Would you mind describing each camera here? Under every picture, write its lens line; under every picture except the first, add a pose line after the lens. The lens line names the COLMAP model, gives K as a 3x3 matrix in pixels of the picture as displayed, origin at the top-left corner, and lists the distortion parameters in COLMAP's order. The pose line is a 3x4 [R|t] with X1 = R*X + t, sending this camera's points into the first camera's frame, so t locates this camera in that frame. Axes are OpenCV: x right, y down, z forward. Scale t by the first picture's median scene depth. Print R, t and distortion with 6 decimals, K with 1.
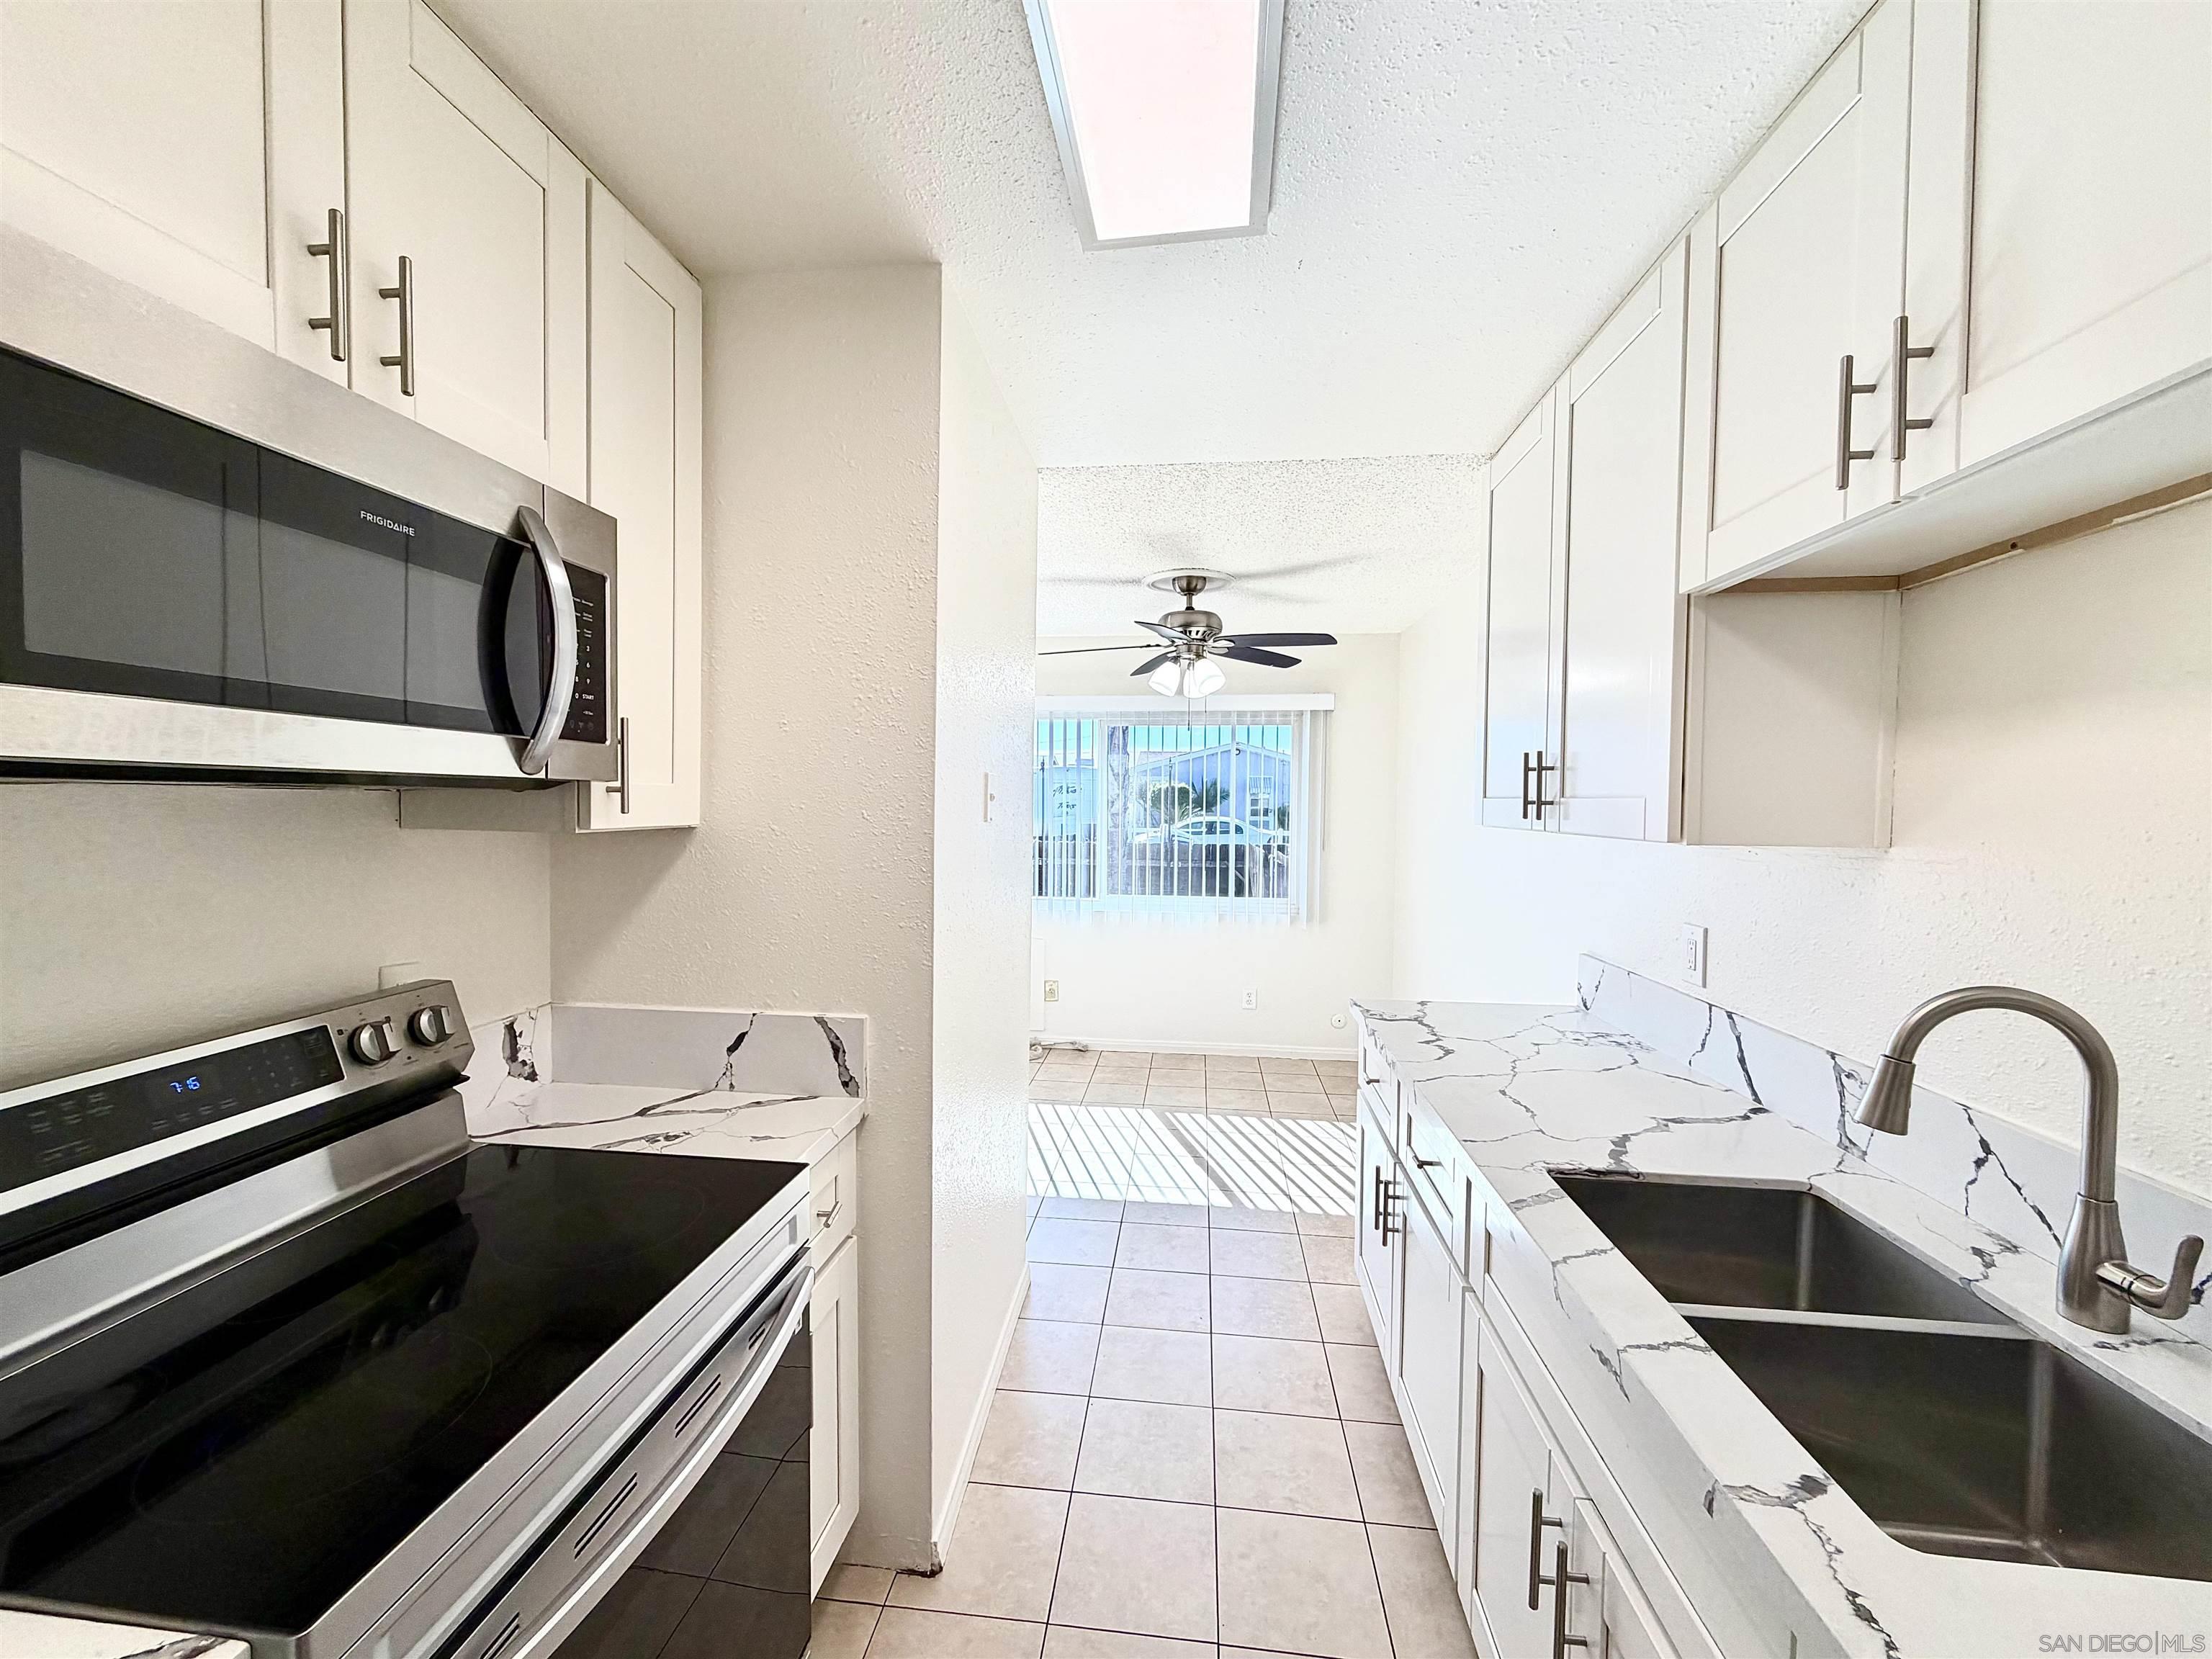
lens RADIAL K [[876.9, 0, 1106.0], [0, 876.9, 829.5], [0, 0, 1]] dist [-0.000150, 0.000013]
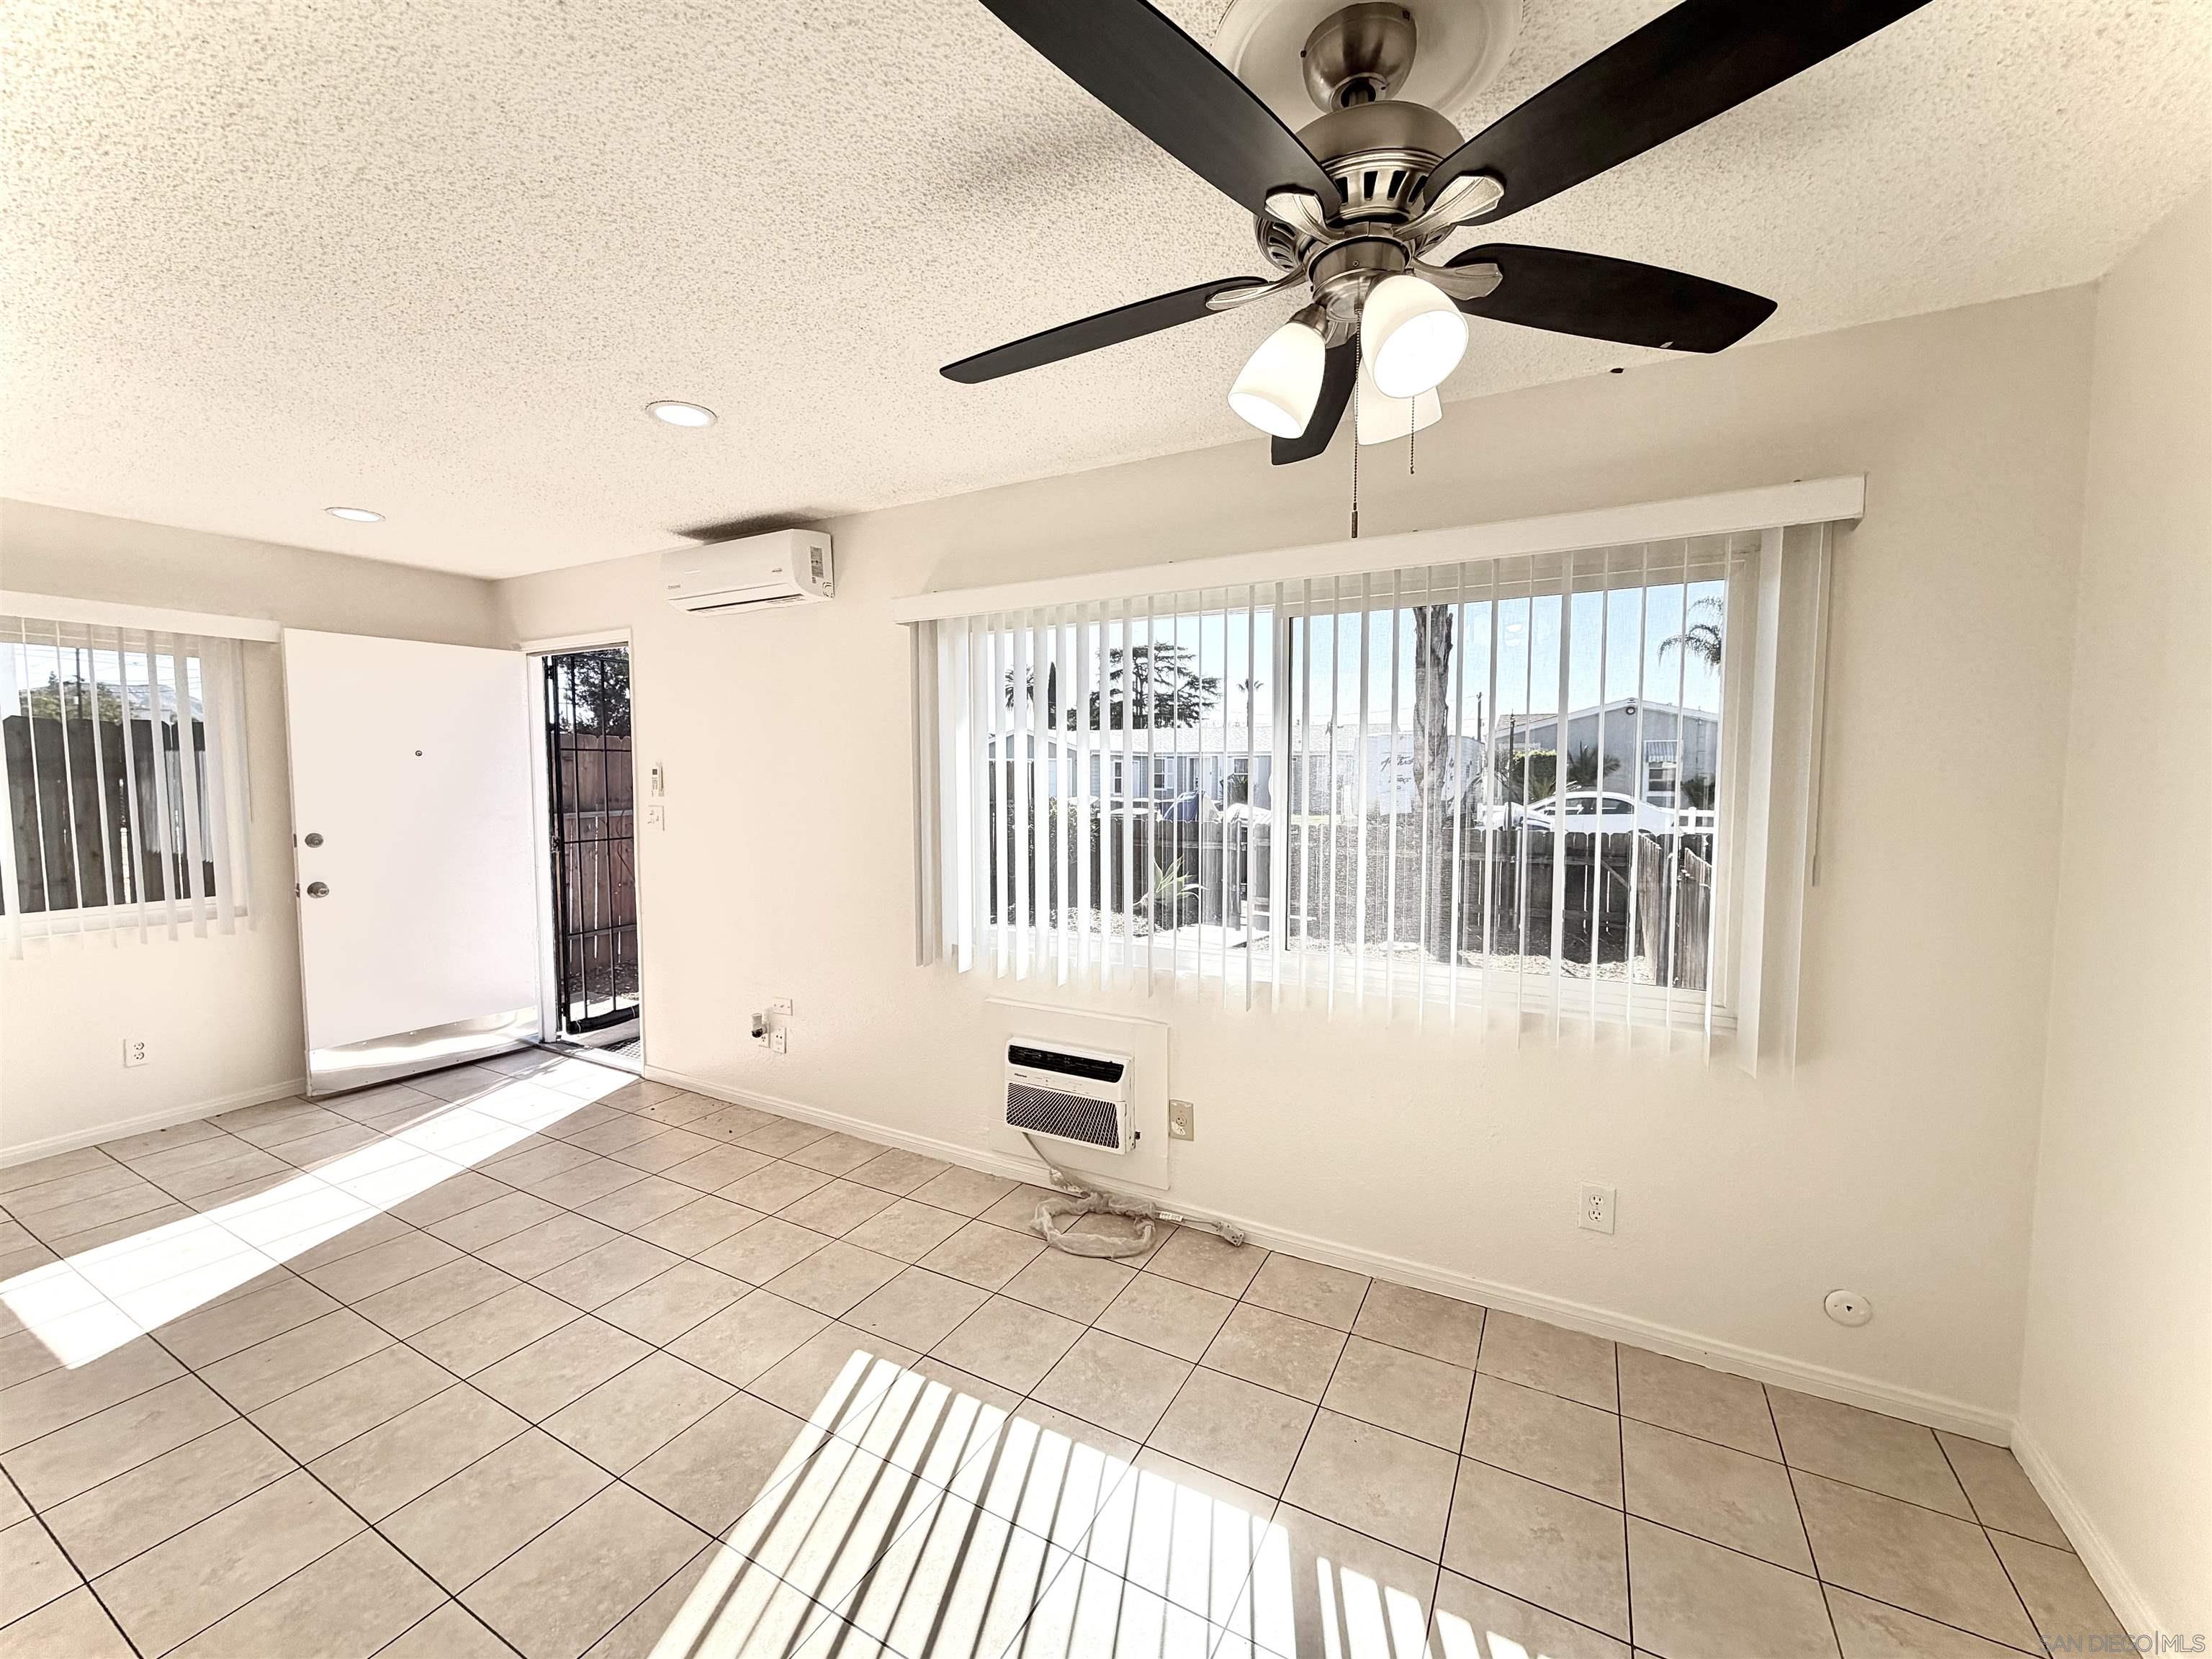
lens RADIAL K [[876.9, 0, 1106.0], [0, 876.9, 829.5], [0, 0, 1]] dist [-0.000150, 0.000013]
pose [[0.922841, 0.016090, -0.384844, 0.124347], [-0.004832, 0.999532, 0.030203, -0.012621], [0.385150, -0.026013, 0.922487, 0.611265]]
